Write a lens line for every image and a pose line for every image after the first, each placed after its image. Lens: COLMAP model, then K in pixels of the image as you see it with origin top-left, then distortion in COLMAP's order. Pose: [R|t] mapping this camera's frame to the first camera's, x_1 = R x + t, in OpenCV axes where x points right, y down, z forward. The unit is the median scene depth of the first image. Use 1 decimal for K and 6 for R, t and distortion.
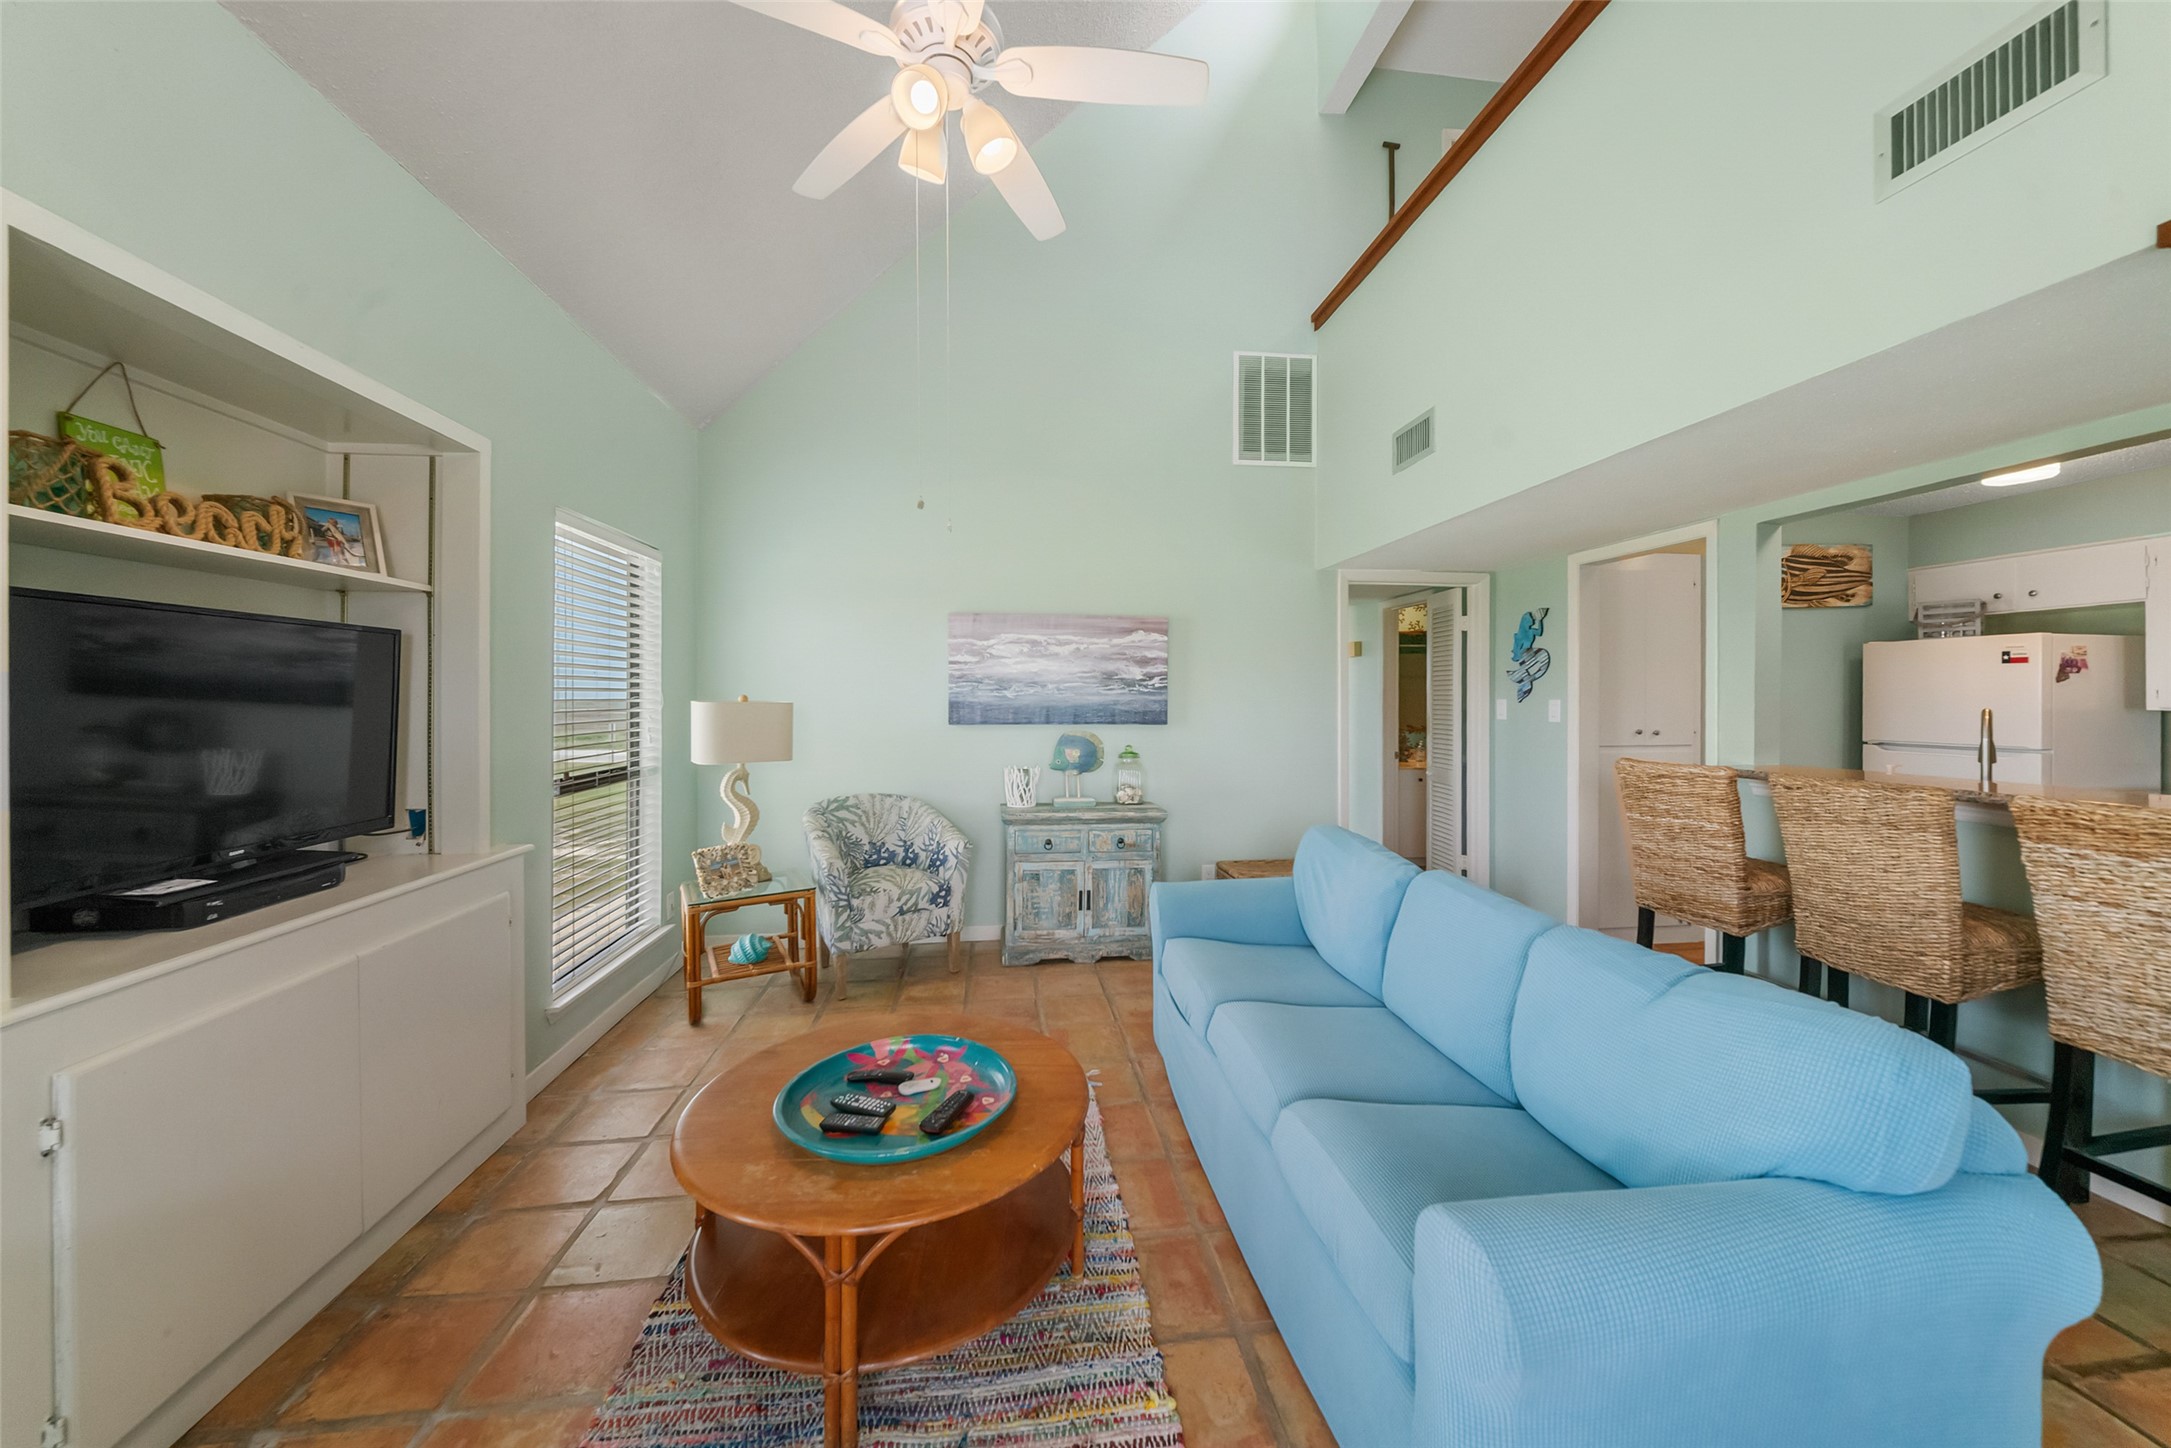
lens RADIAL K [[780.1, 0, 1094.1], [0, 780.1, 698.2], [0, 0, 1]] dist [0.008814, -0.003435]
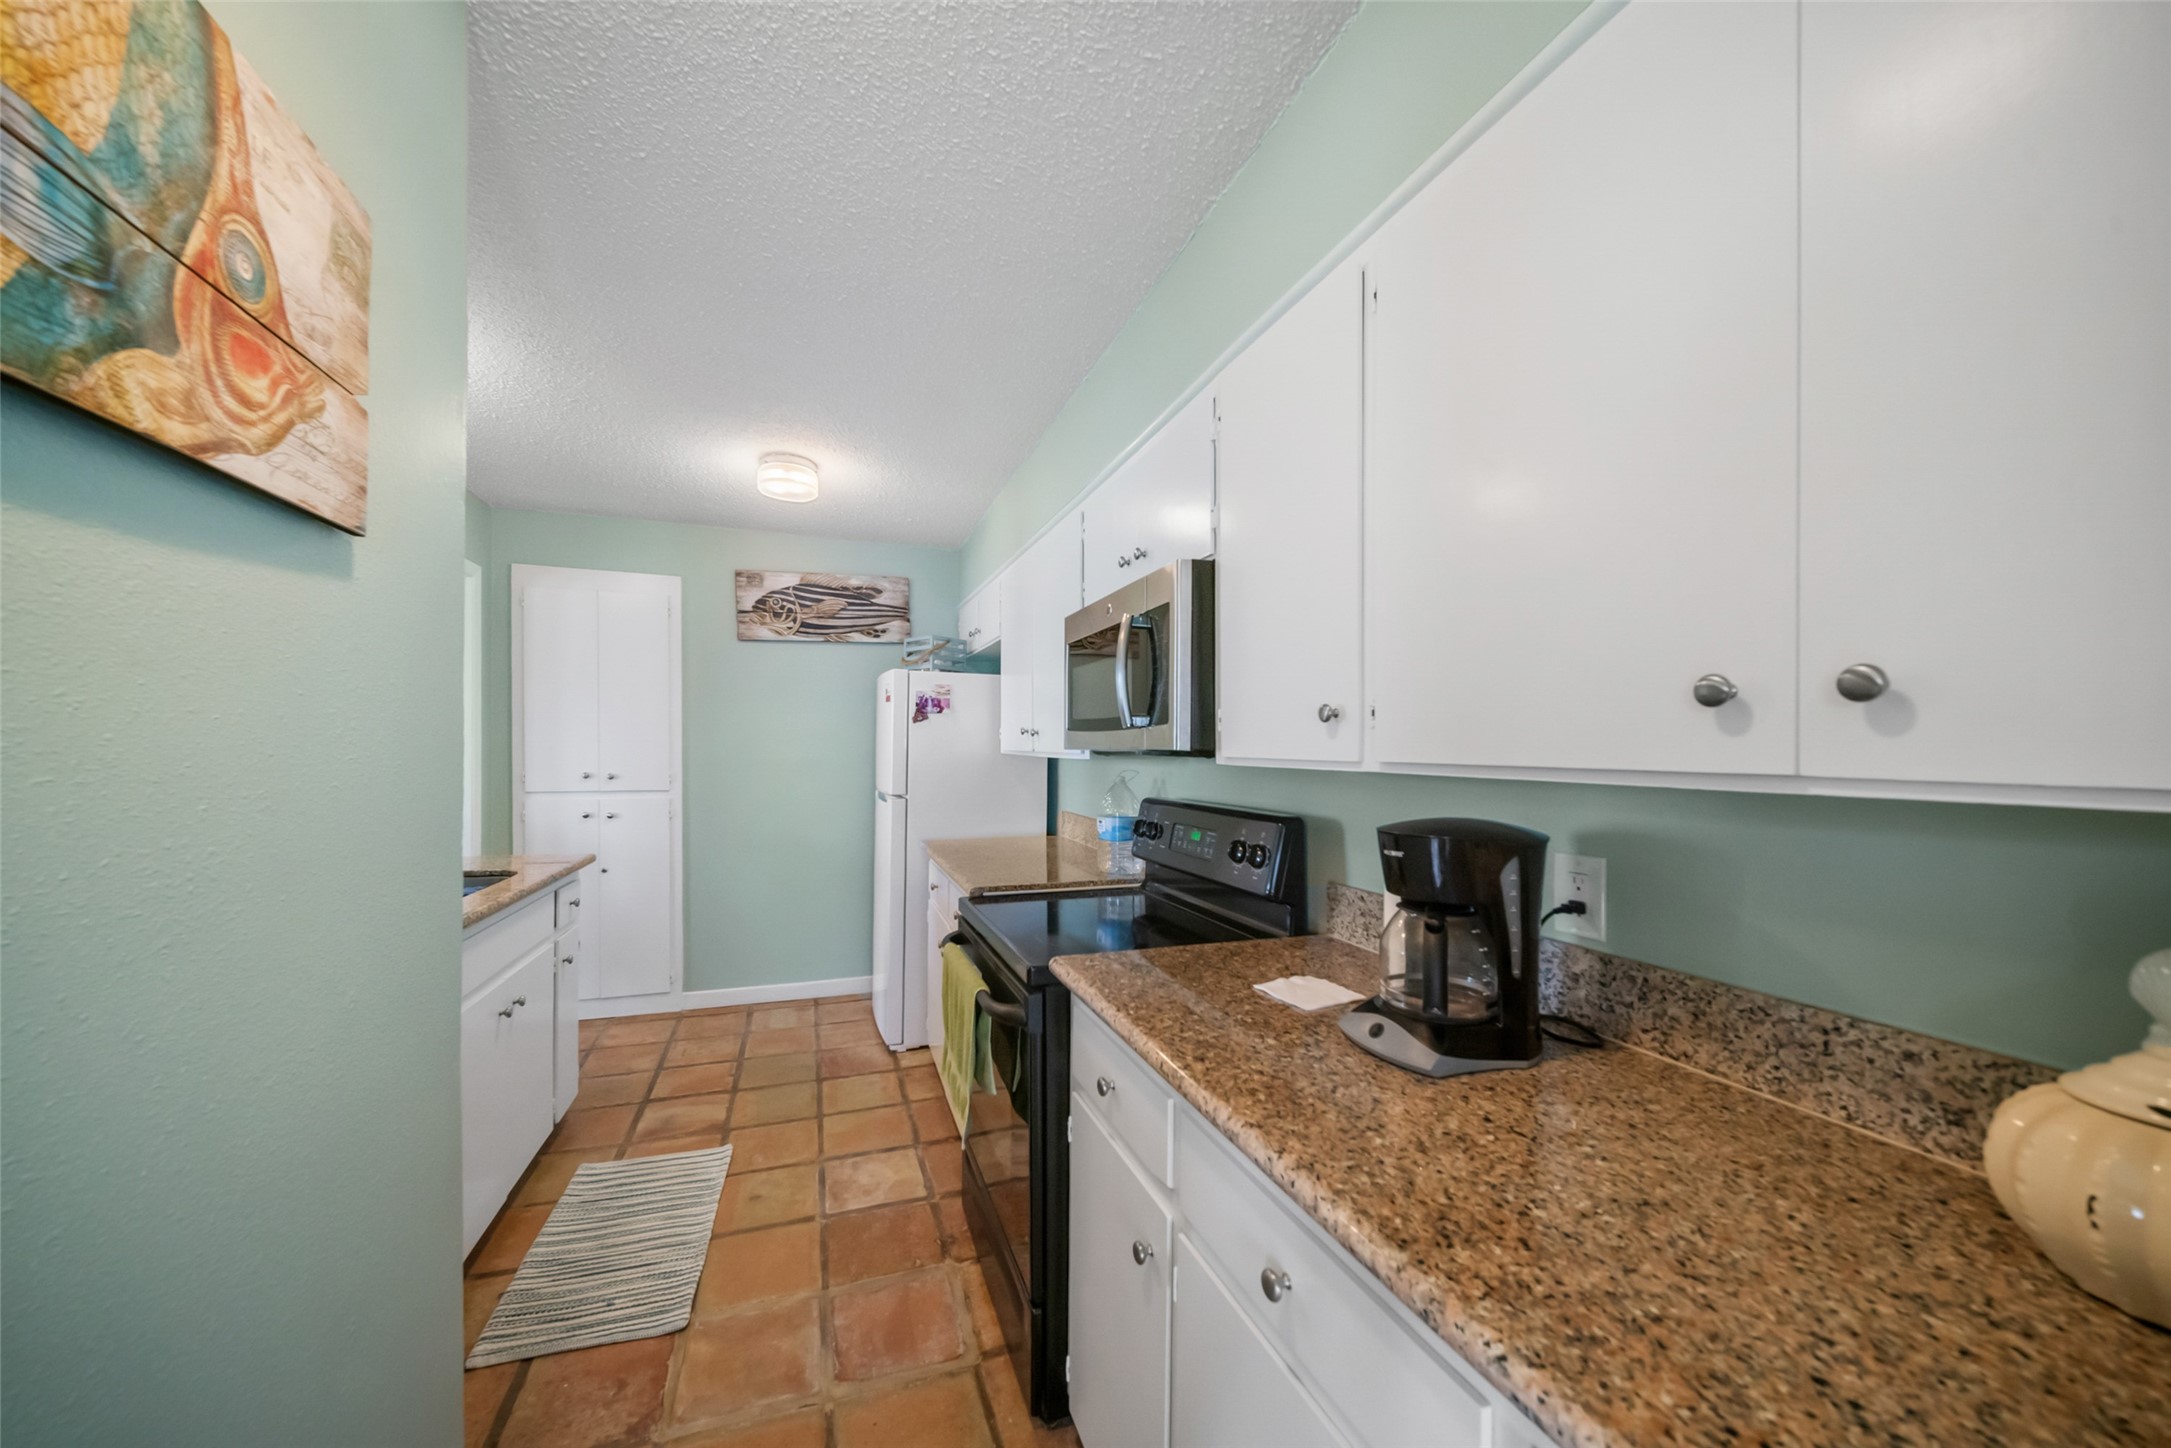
lens RADIAL K [[750.3, 0, 1080.9], [0, 750.3, 740.0], [0, 0, 1]] dist [-0.000108, -0.000186]
pose [[0.976220, 0.008436, 0.216617, 1.147263], [-0.007990, 0.999964, -0.002935, 0.000849], [-0.216634, 0.001135, 0.976252, 0.078478]]
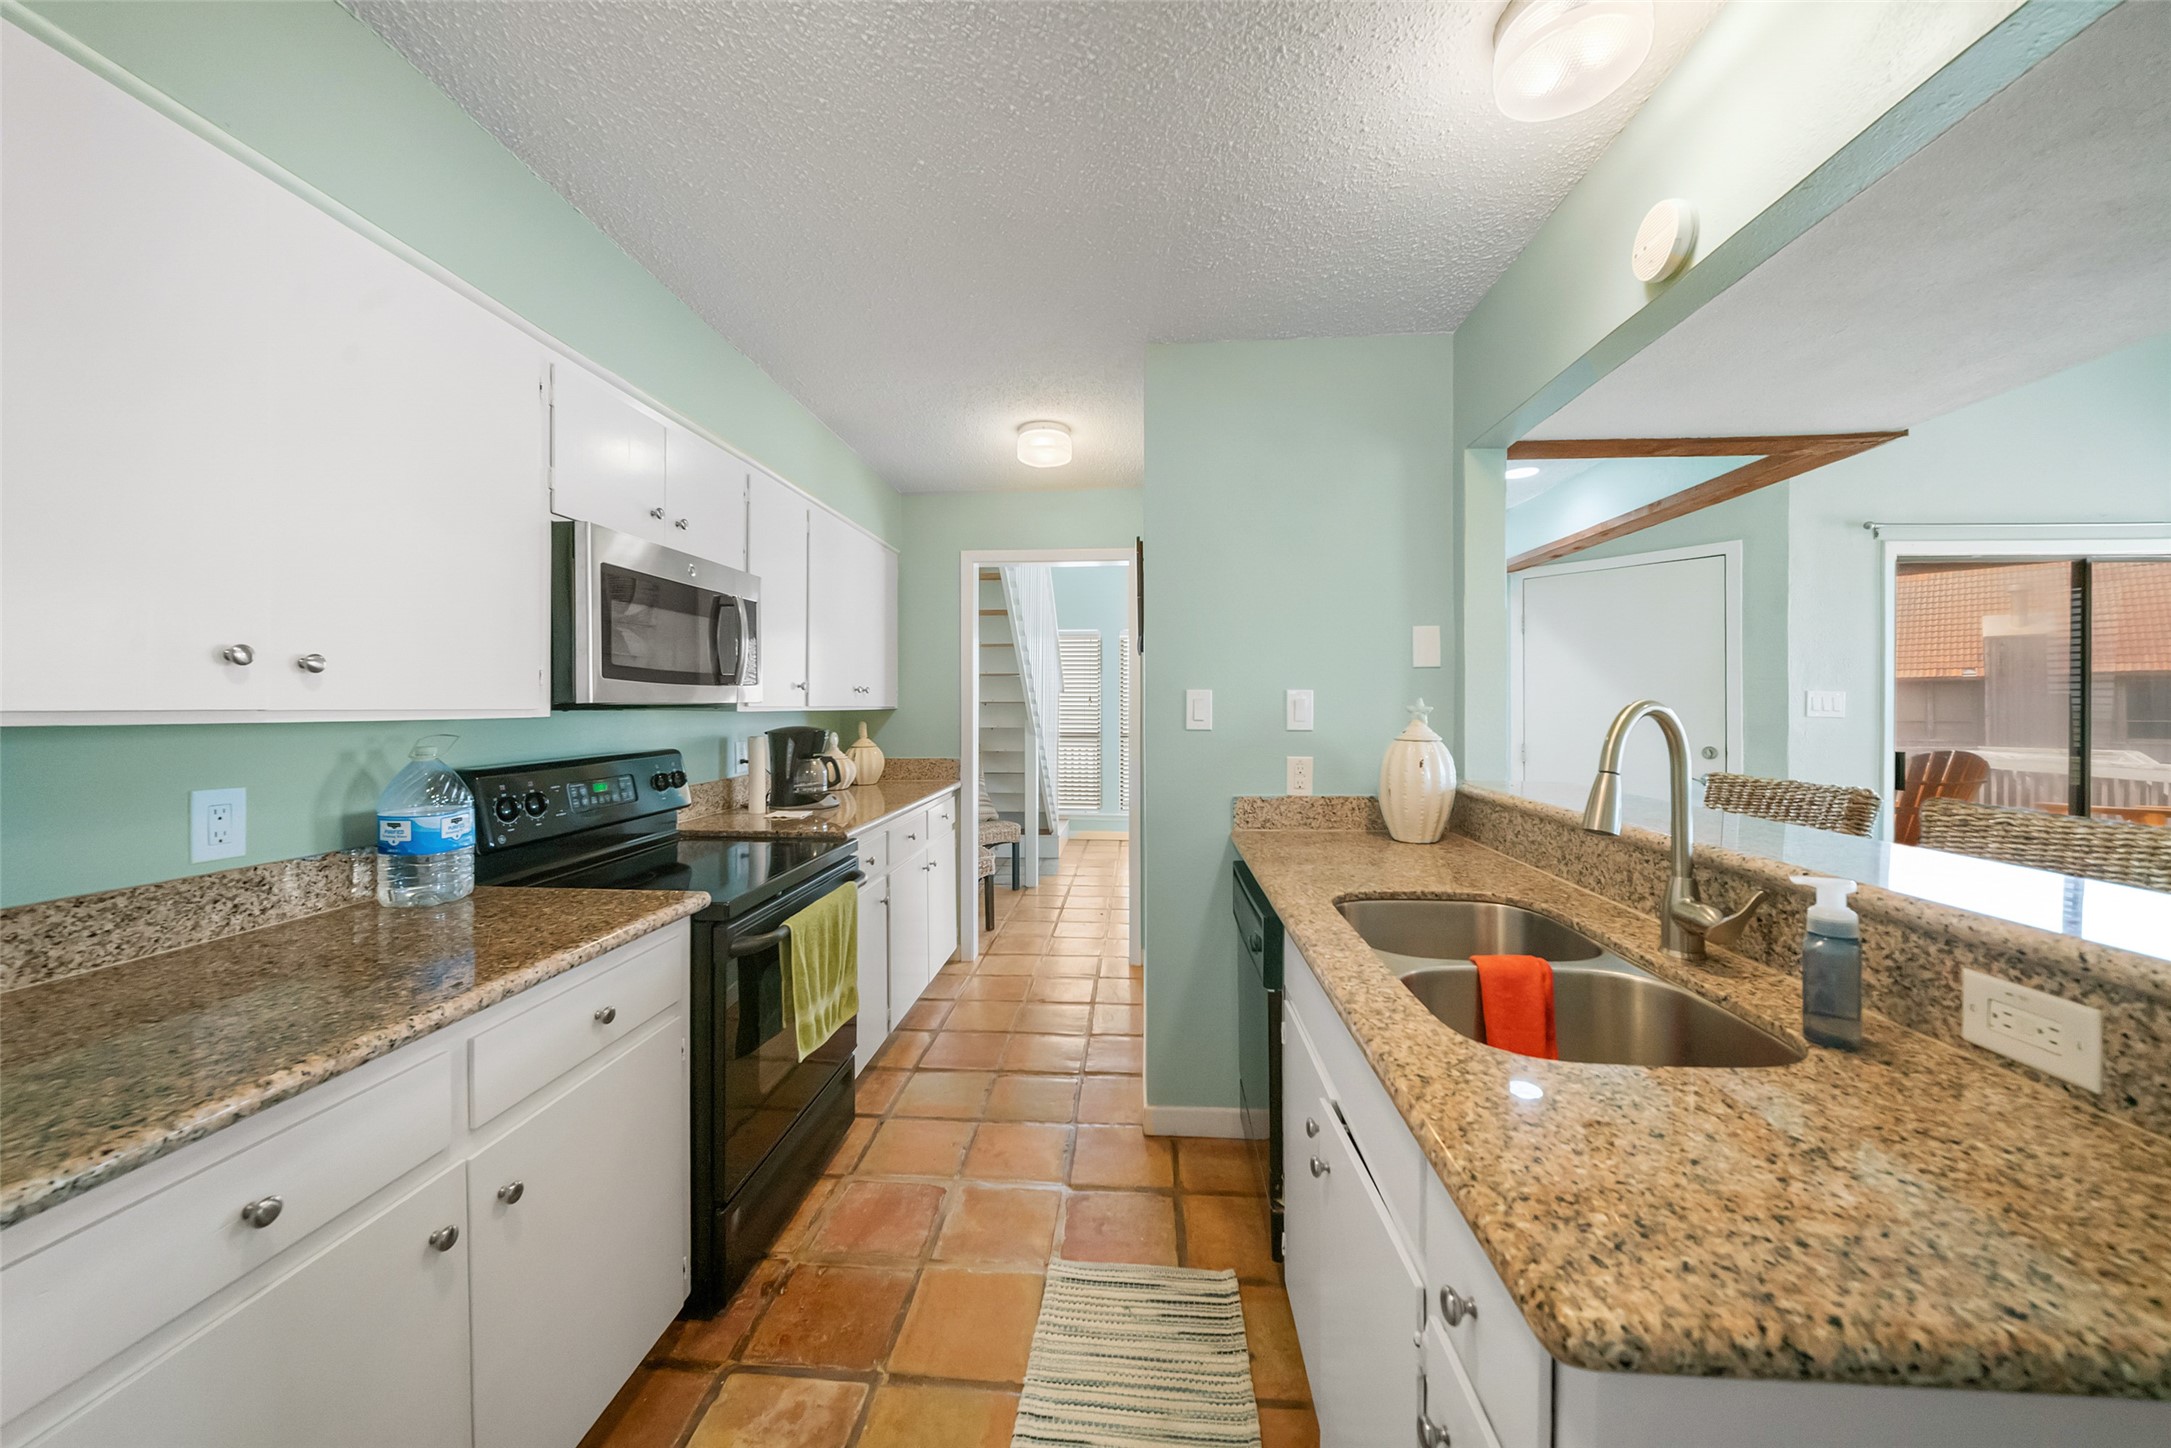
lens RADIAL K [[776.0, 0, 1085.5], [0, 776.0, 724.0], [0, 0, 1]] dist [0.007845, -0.005401]
pose [[-0.979782, 0.004990, 0.200006, 0.902518], [0.008258, 0.999846, 0.015508, 0.015076], [-0.199898, 0.016846, -0.979672, 1.011508]]
